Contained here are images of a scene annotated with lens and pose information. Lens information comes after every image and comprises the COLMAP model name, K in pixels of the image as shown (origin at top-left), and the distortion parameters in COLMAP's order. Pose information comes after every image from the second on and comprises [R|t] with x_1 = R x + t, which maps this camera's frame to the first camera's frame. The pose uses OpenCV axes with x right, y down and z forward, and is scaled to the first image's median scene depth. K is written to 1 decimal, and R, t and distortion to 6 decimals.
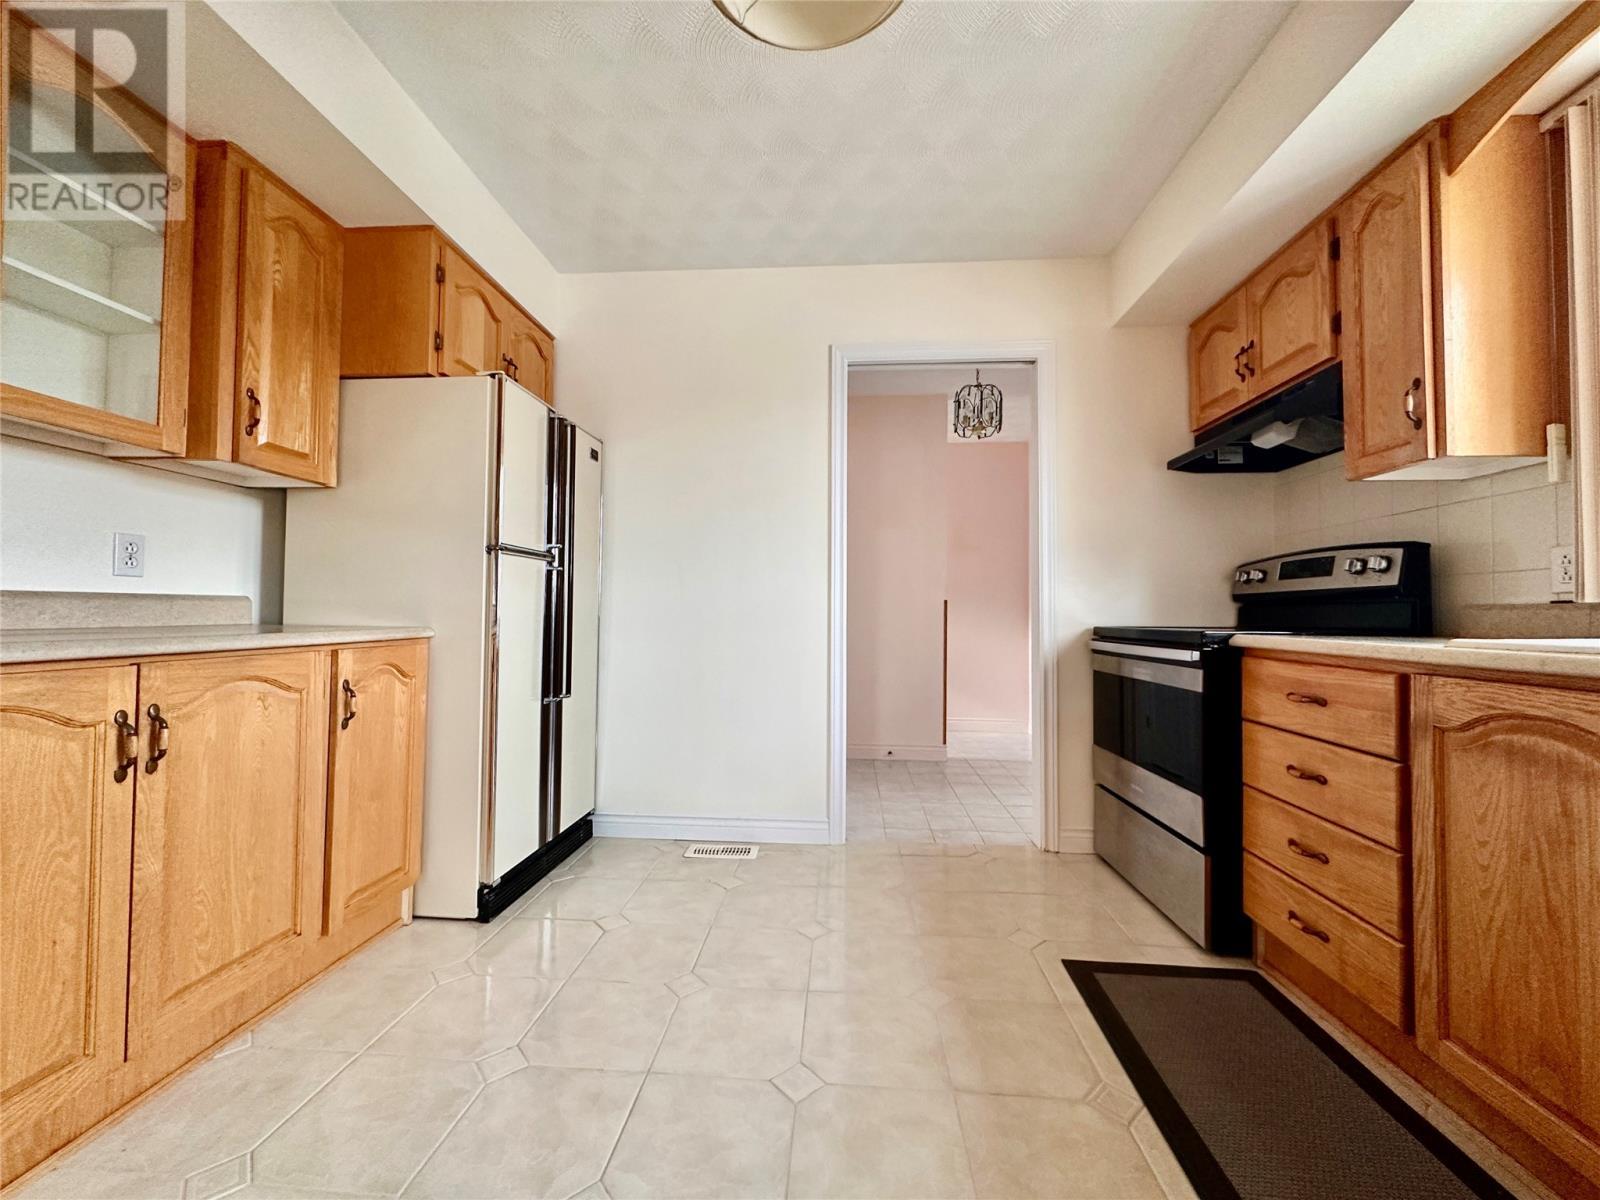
lens RADIAL K [[635.9, 0, 809.2], [0, 635.9, 603.1], [0, 0, 1]] dist [-0.002307, 0.000254]
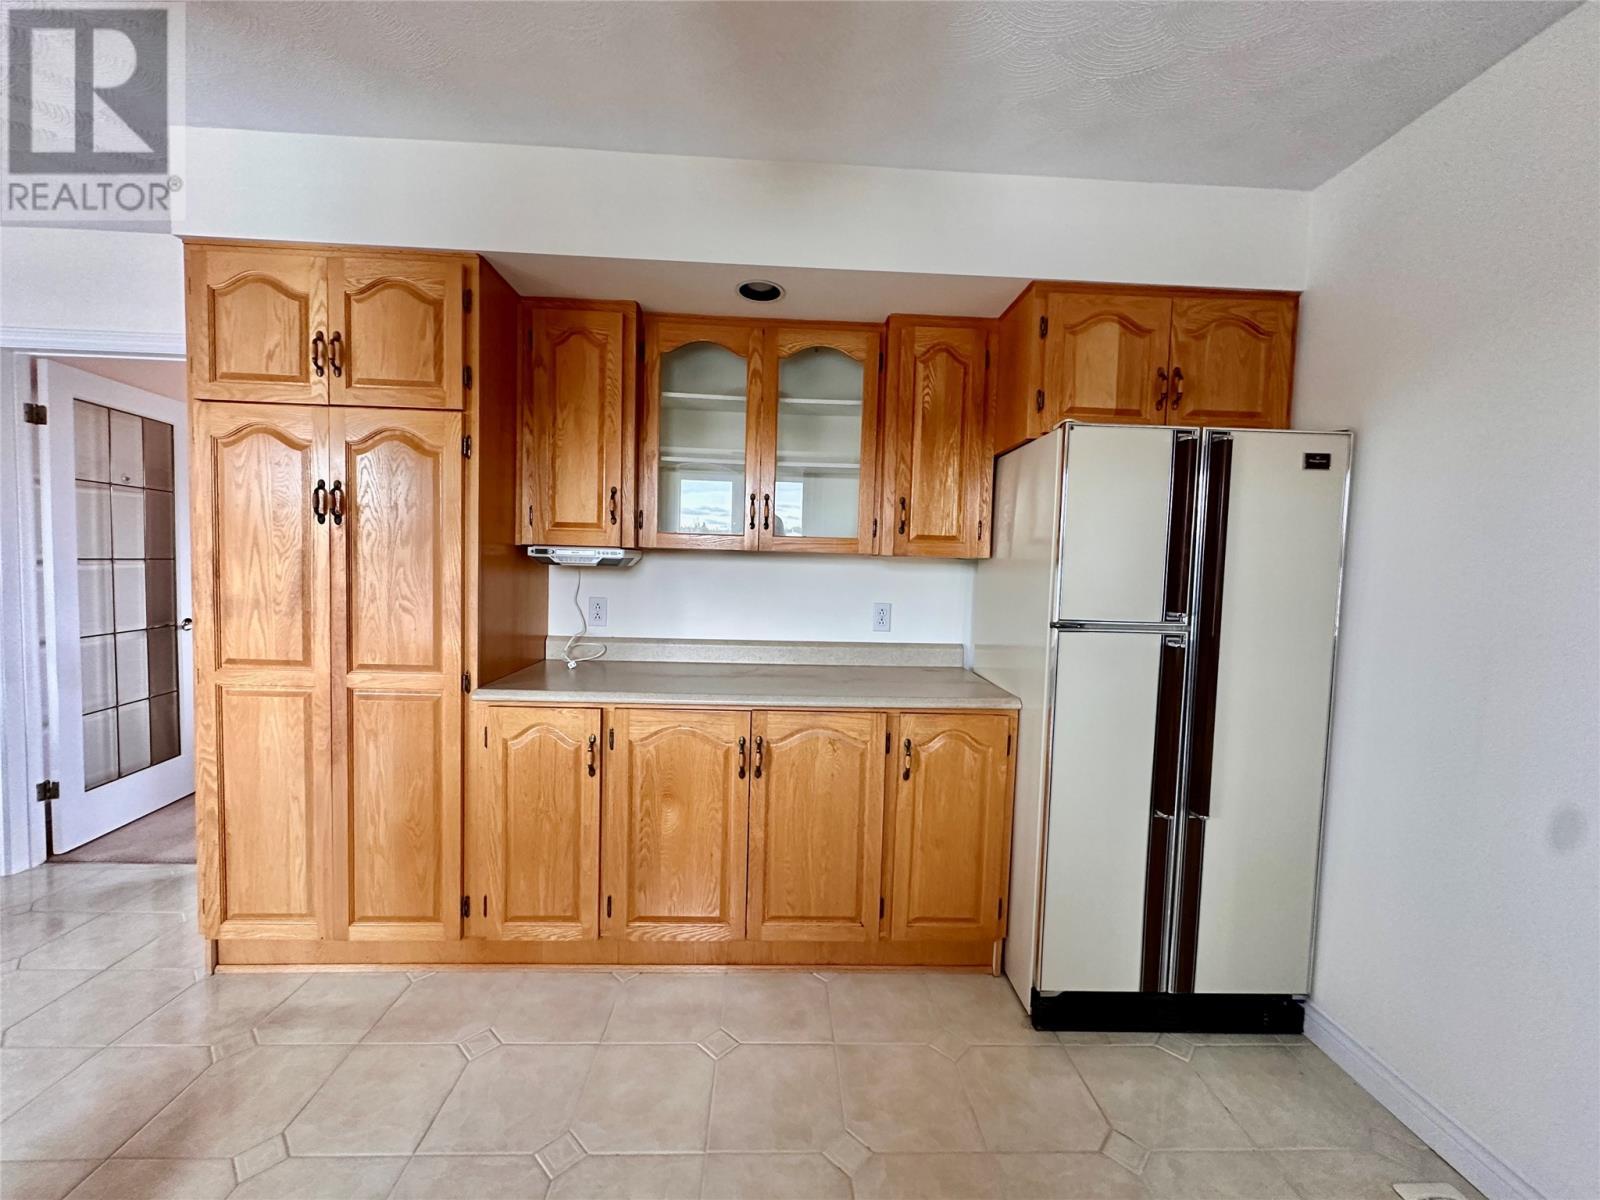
lens RADIAL K [[635.9, 0, 805.1], [0, 635.9, 597.8], [0, 0, 1]] dist [-0.002307, 0.000254]
pose [[0.106181, 0.050176, -0.993080, 0.369731], [-0.012973, 0.998711, 0.049074, -0.177029], [0.994262, 0.007672, 0.106695, 0.610096]]
